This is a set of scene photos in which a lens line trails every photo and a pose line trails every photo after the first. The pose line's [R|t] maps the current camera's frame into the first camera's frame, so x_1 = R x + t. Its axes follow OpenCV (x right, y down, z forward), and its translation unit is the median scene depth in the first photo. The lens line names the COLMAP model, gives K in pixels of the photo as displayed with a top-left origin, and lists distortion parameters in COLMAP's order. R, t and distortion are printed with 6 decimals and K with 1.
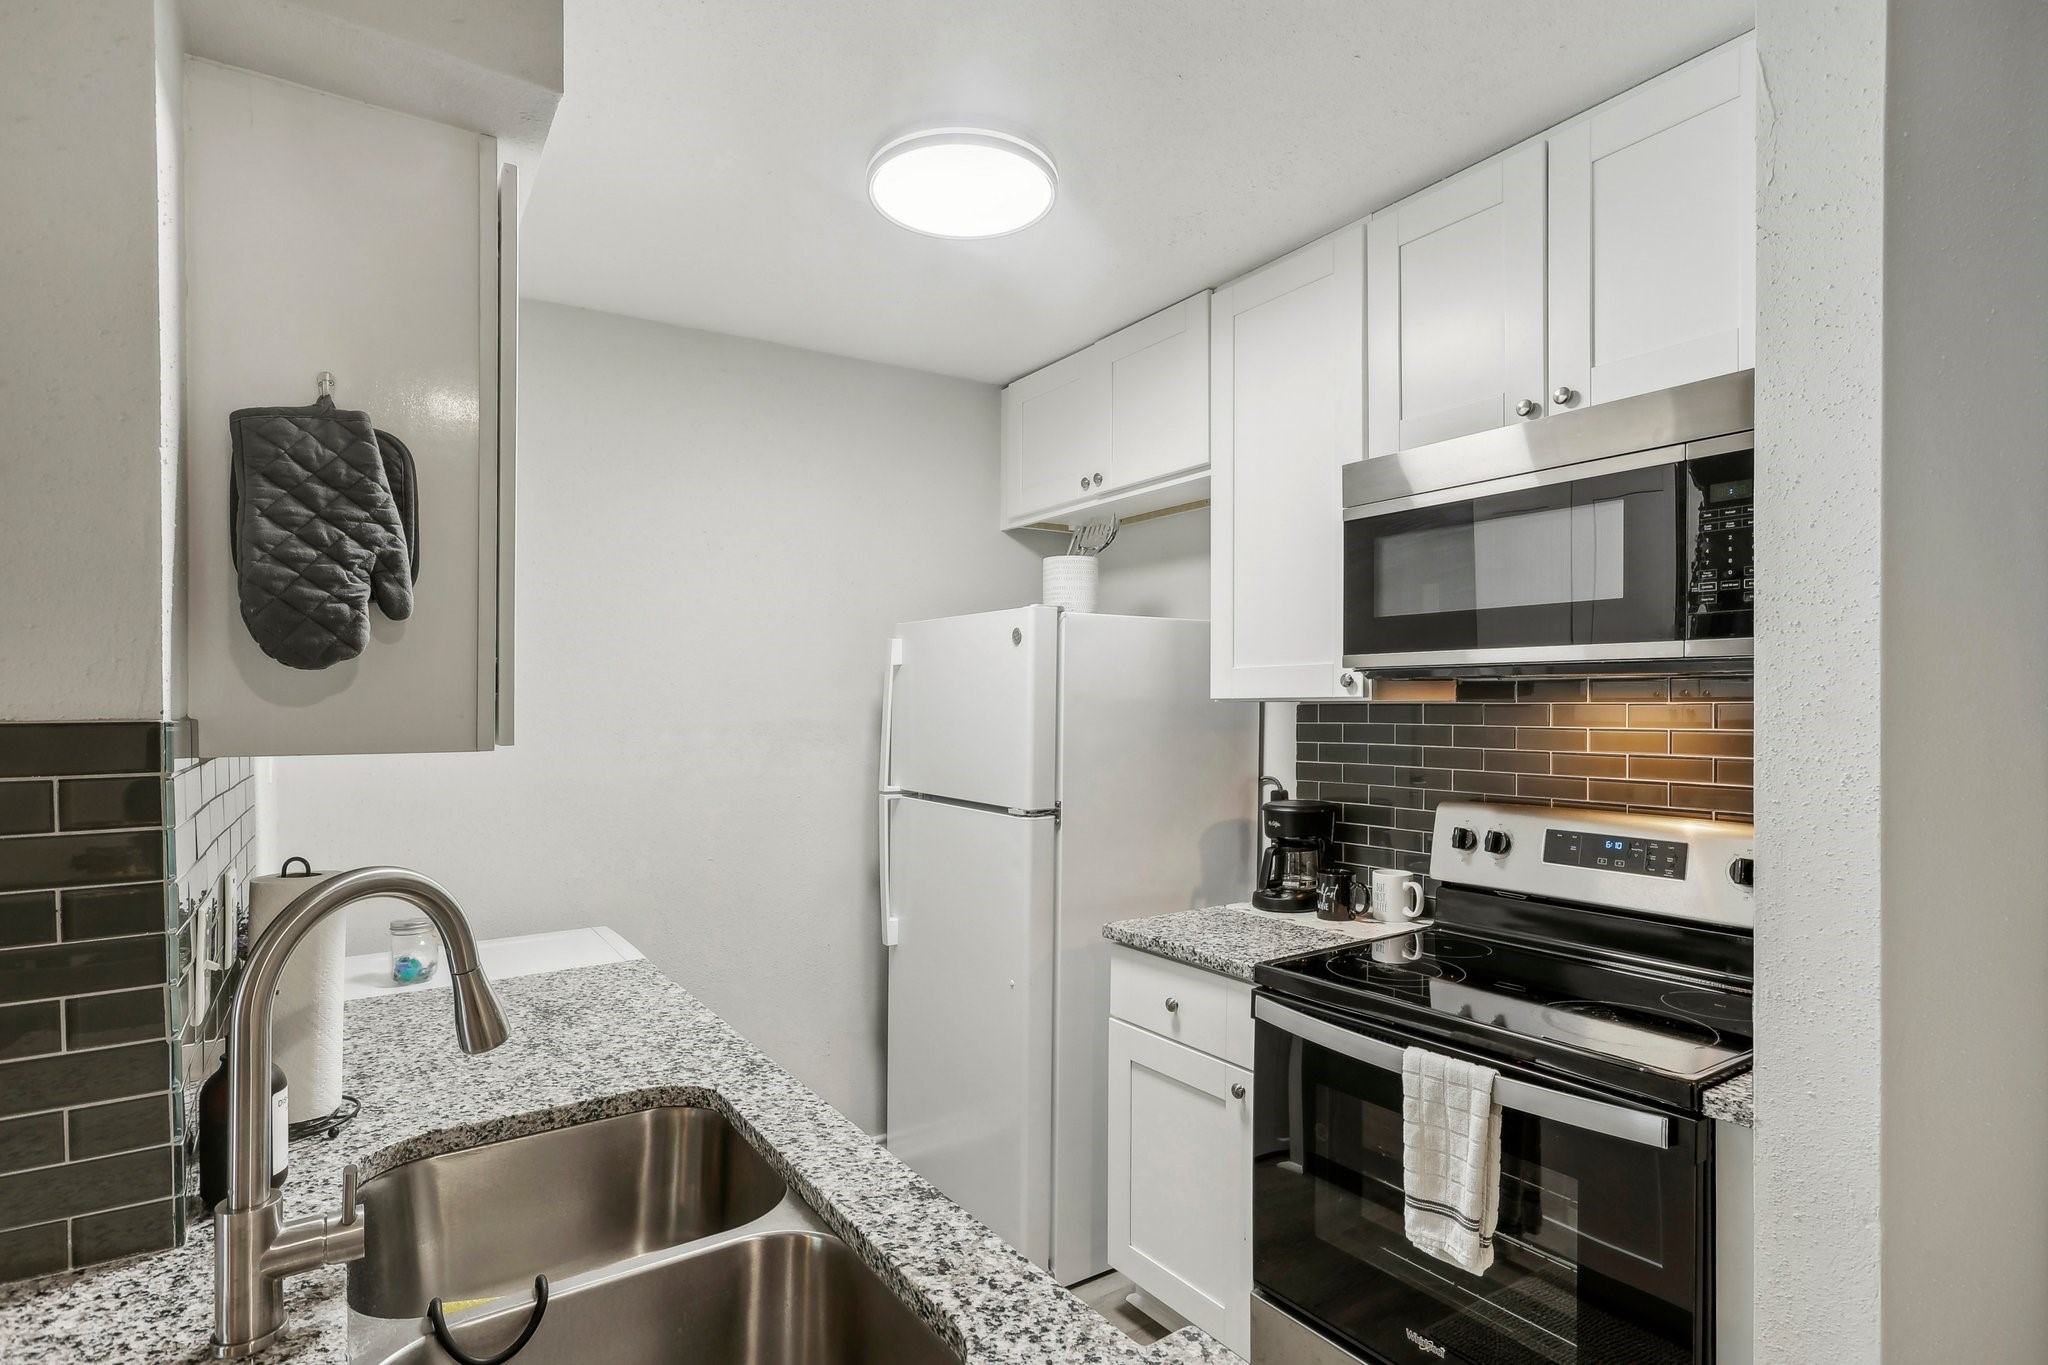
lens RADIAL K [[1049.4, 0, 981.0], [0, 1049.4, 713.8], [0, 0, 1]] dist [0.002198, 0.008023]
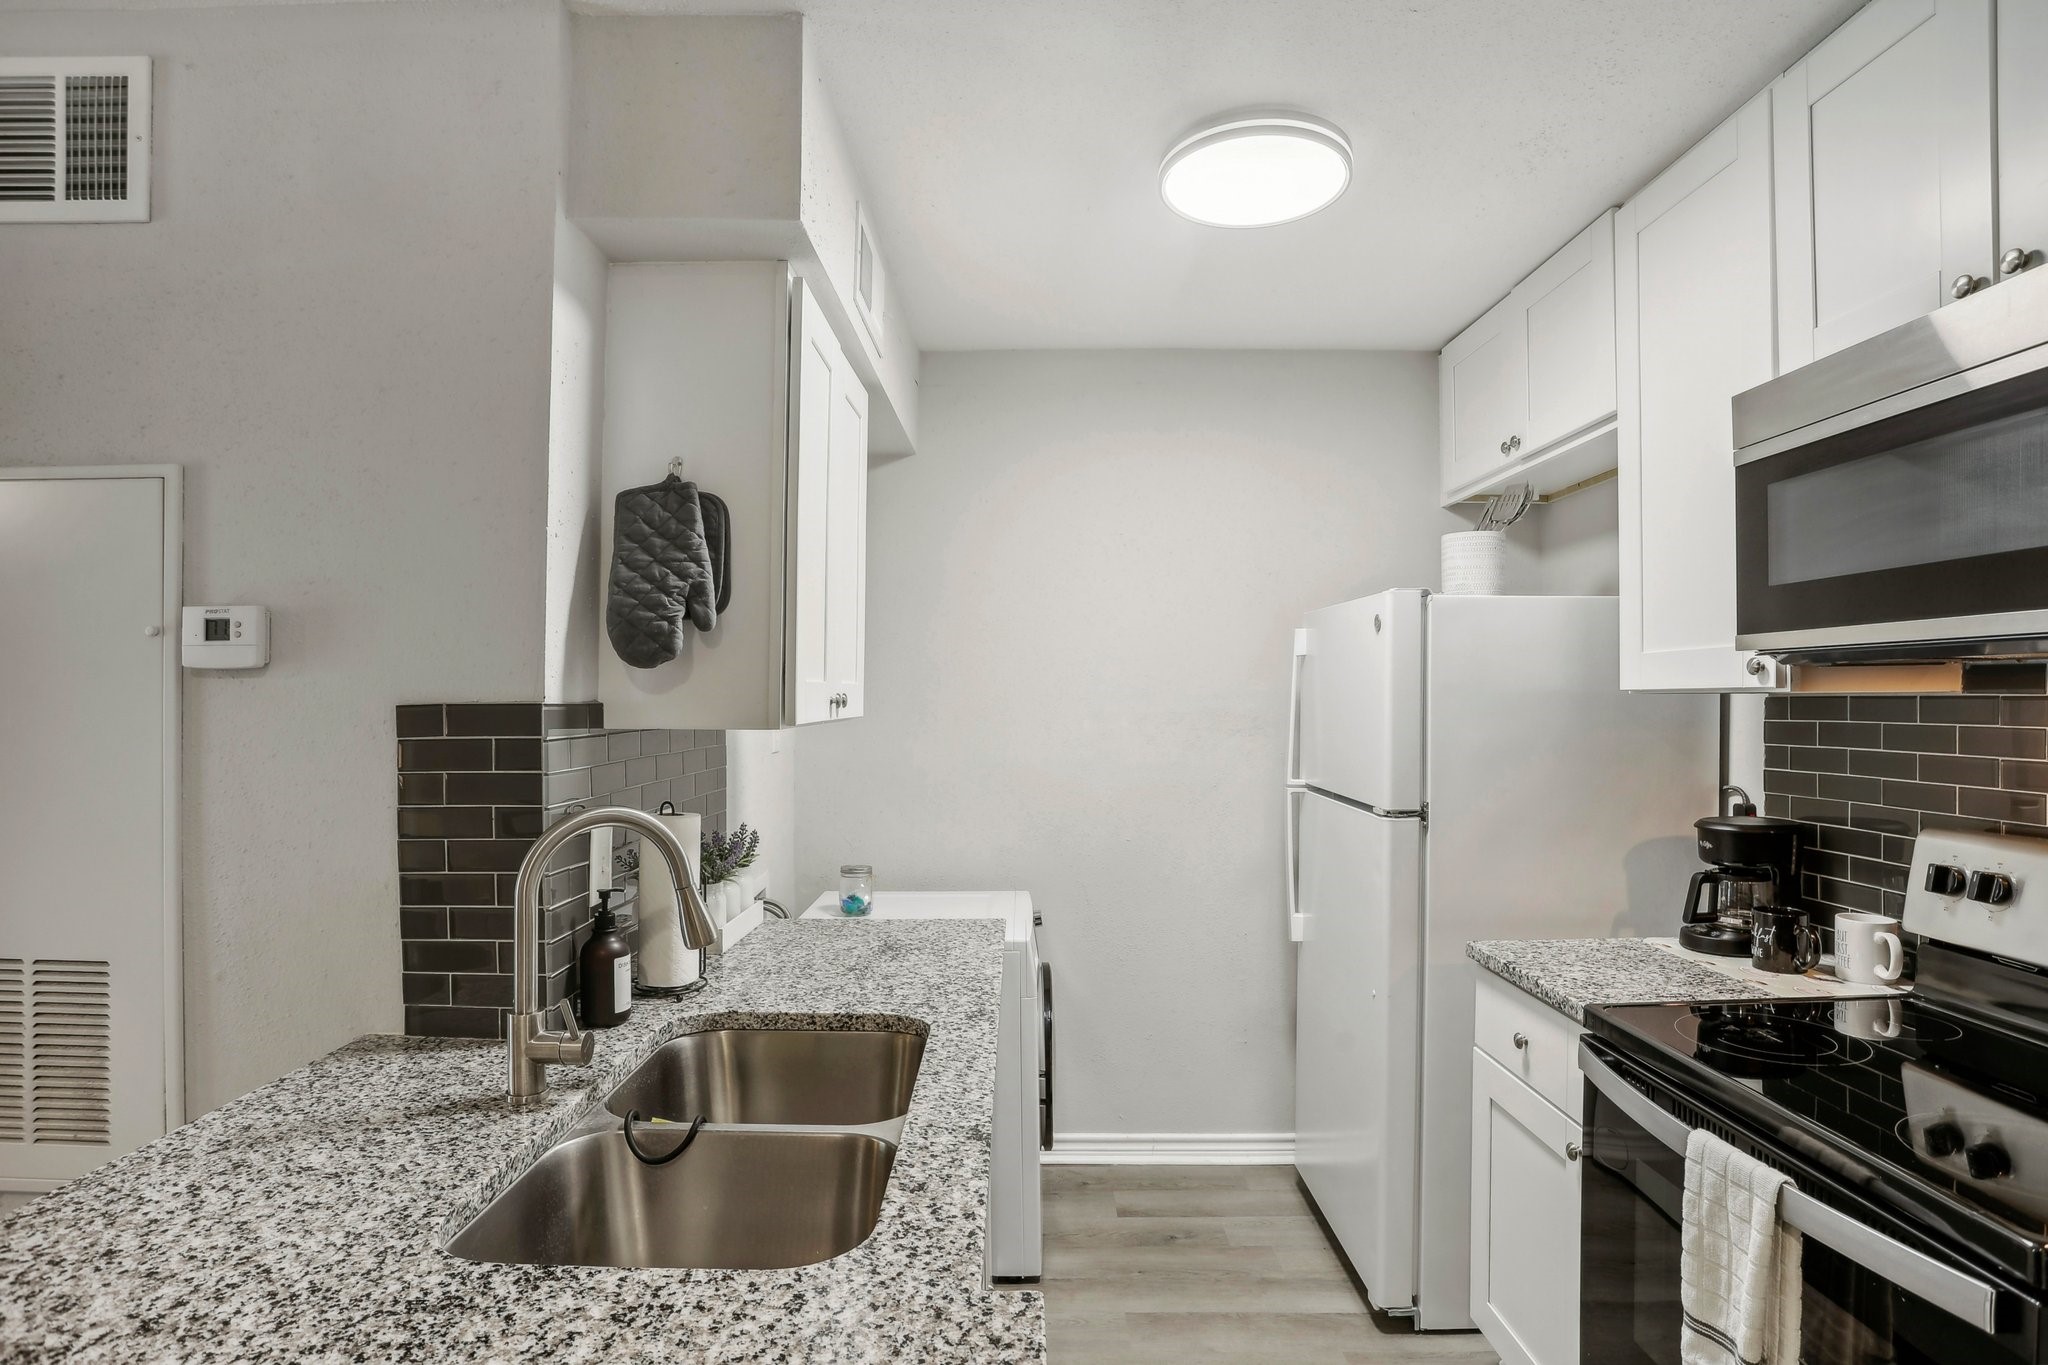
lens RADIAL K [[1049.4, 0, 1027.1], [0, 1049.4, 689.5], [0, 0, 1]] dist [0.002198, 0.008023]
pose [[0.850483, -0.001434, -0.526000, 0.301656], [-0.007102, 0.999874, -0.014209, 0.001184], [0.525954, 0.015820, 0.850366, 0.038807]]
